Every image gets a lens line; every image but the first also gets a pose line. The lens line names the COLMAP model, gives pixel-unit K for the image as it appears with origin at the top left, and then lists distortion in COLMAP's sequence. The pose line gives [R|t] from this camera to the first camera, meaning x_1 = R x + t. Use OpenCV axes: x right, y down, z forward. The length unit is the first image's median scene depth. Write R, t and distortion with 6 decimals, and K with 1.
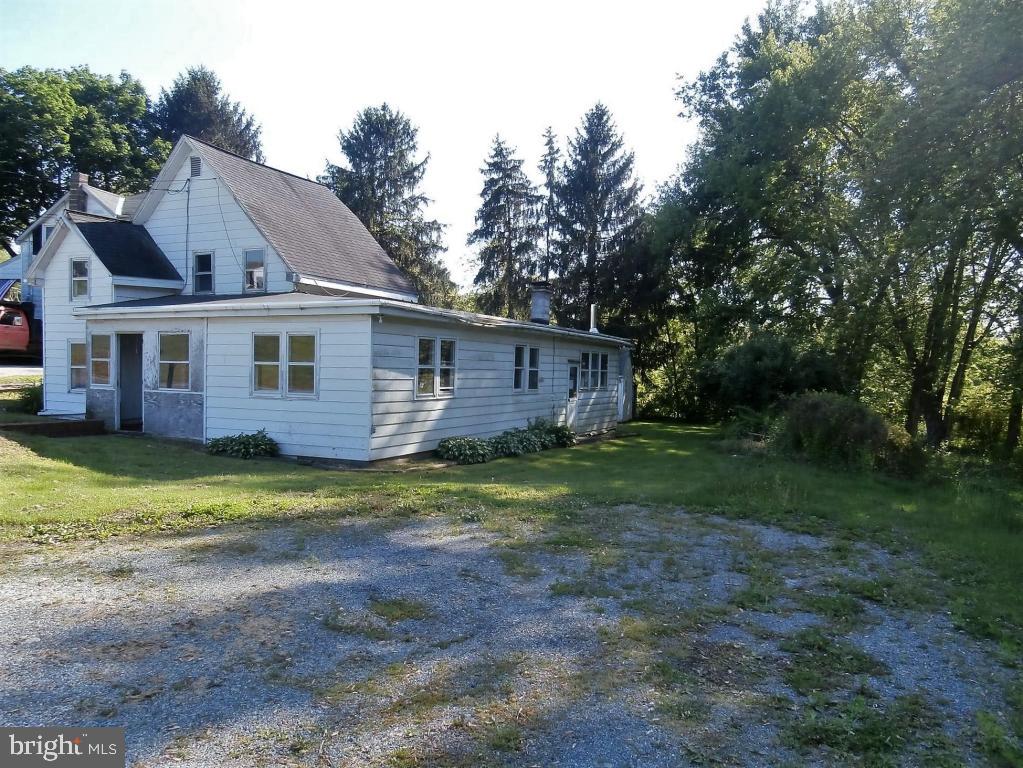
lens RADIAL K [[738.1, 0, 511.5], [0, 738.1, 384.0], [0, 0, 1]] dist [0.042937, -0.000080]
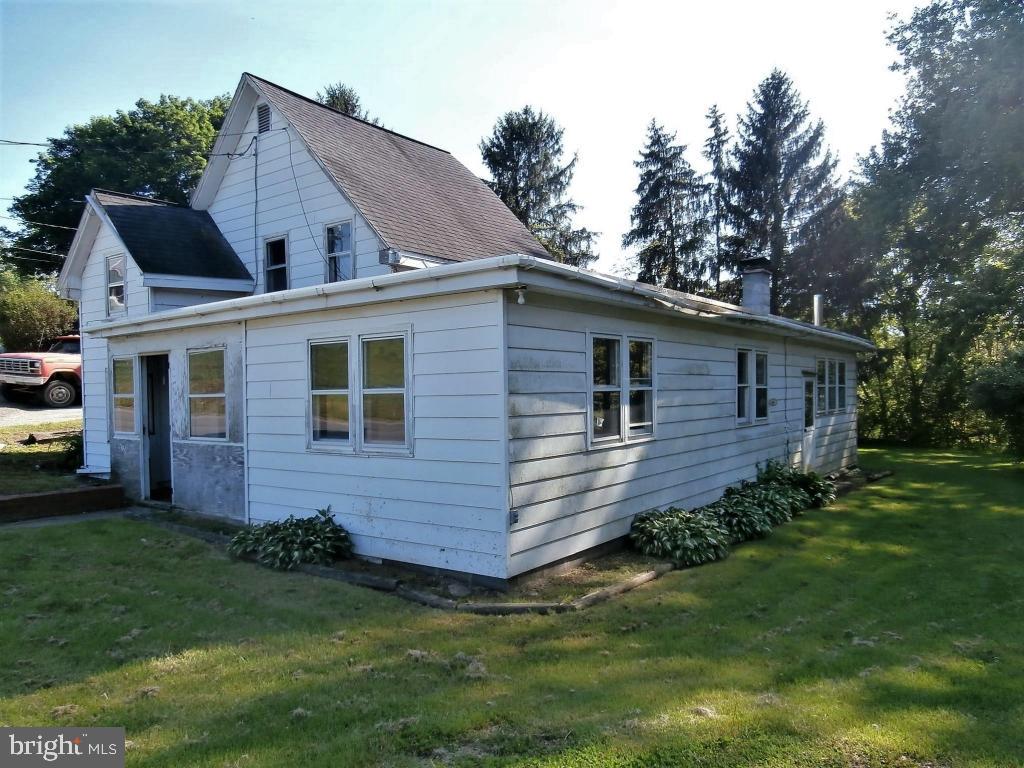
lens RADIAL K [[705.2, 0, 556.9], [0, 705.2, 390.3], [0, 0, 1]] dist [-0.048738, -0.000168]
pose [[0.989696, -0.035477, -0.138719, -0.032401], [0.032752, 0.999224, -0.021881, -0.004710], [0.139388, 0.017112, 0.990090, 0.192908]]
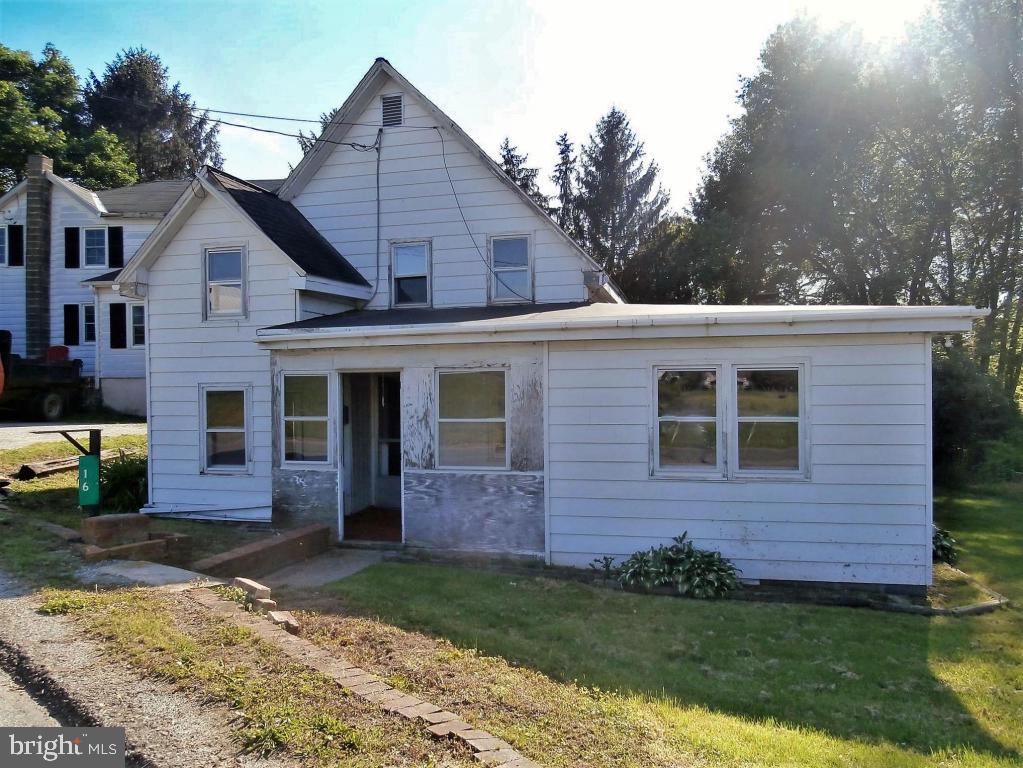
lens RADIAL K [[692.9, 0, 512.9], [0, 692.9, 385.0], [0, 0, 1]] dist [-0.008208, 0.000989]
pose [[0.975463, -0.026292, 0.218586, -0.227737], [0.032155, 0.999211, -0.023309, -0.018353], [-0.217801, 0.029766, 0.975539, 0.198176]]
